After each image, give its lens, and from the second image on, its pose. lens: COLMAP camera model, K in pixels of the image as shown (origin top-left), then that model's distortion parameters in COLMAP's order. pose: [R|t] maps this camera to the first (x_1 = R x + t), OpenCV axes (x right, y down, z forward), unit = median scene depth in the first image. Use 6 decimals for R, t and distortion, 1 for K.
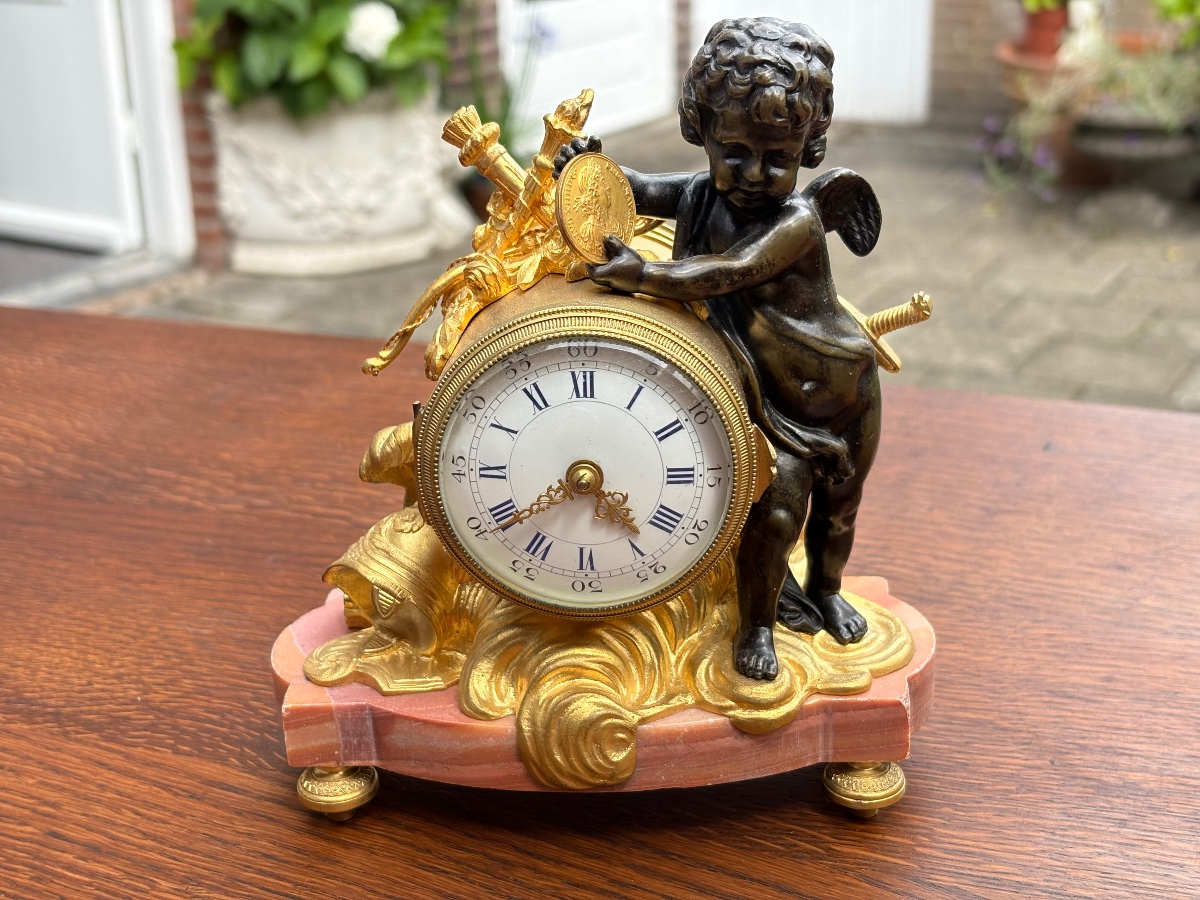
lens RADIAL K [[1828.5, 0, 600.0], [0, 1828.5, 450.0], [0, 0, 1]] dist [0.265218, -1.211711]
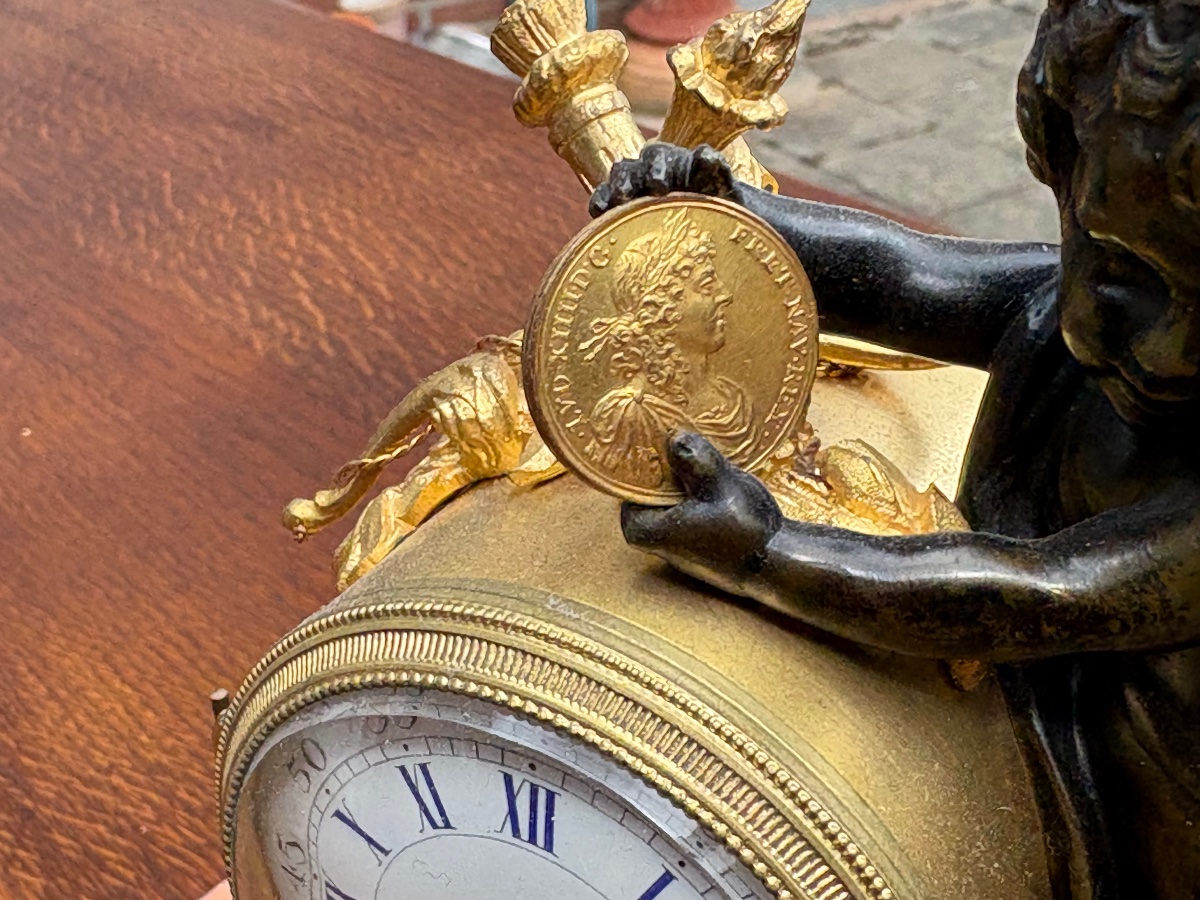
lens RADIAL K [[1857.7, 0, 443.8], [0, 1857.7, 467.7], [0, 0, 1]] dist [0.006873, -0.009237]
pose [[0.850054, 0.250615, -0.463250, 0.120146], [-0.165436, 0.962073, 0.216903, -0.164323], [0.500039, -0.107741, 0.859275, 0.609768]]
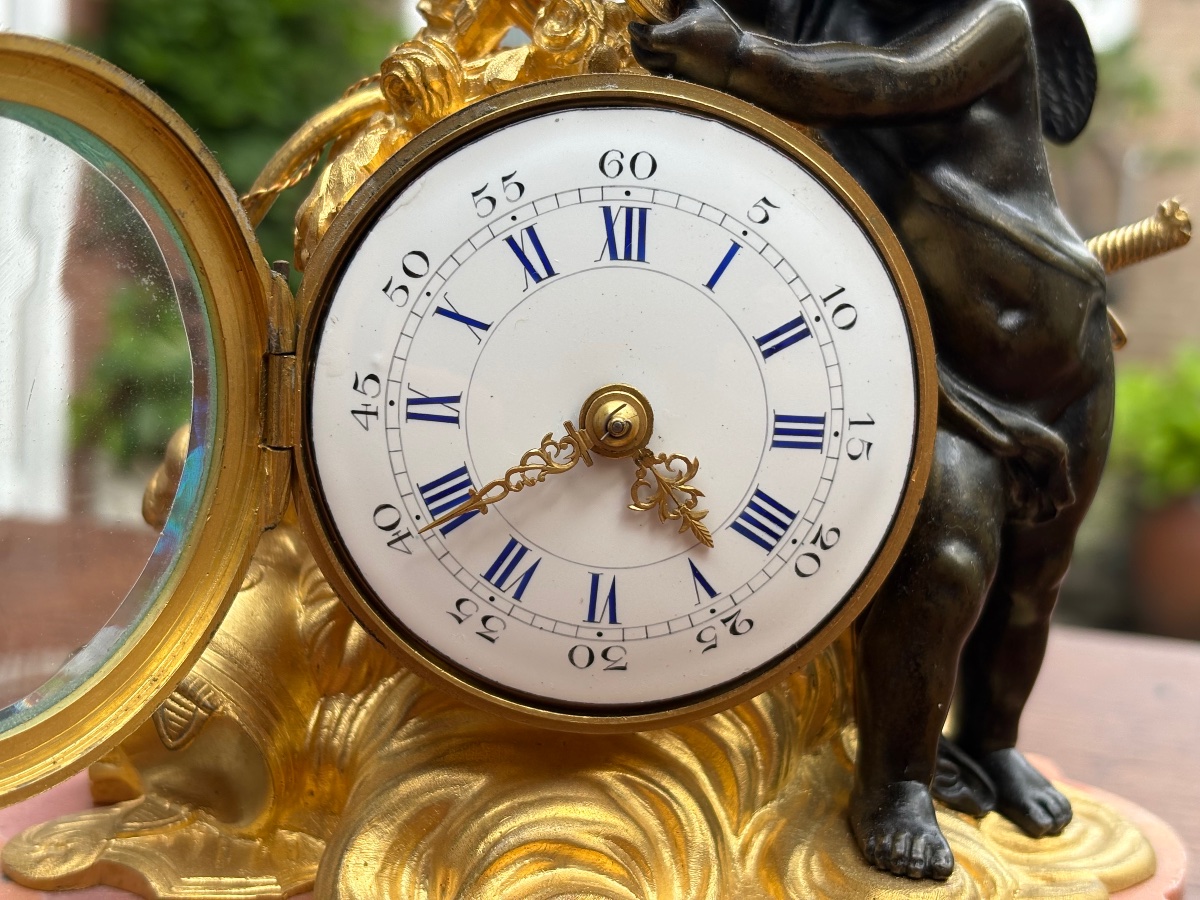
lens RADIAL K [[1945.1, 0, 581.8], [0, 1945.1, 444.2], [0, 0, 1]] dist [0.877819, -6.031357]
pose [[0.992345, 0.053888, 0.111122, -0.071592], [-0.026961, 0.972606, -0.230891, 0.134708], [-0.120520, 0.226127, 0.966613, 0.435310]]
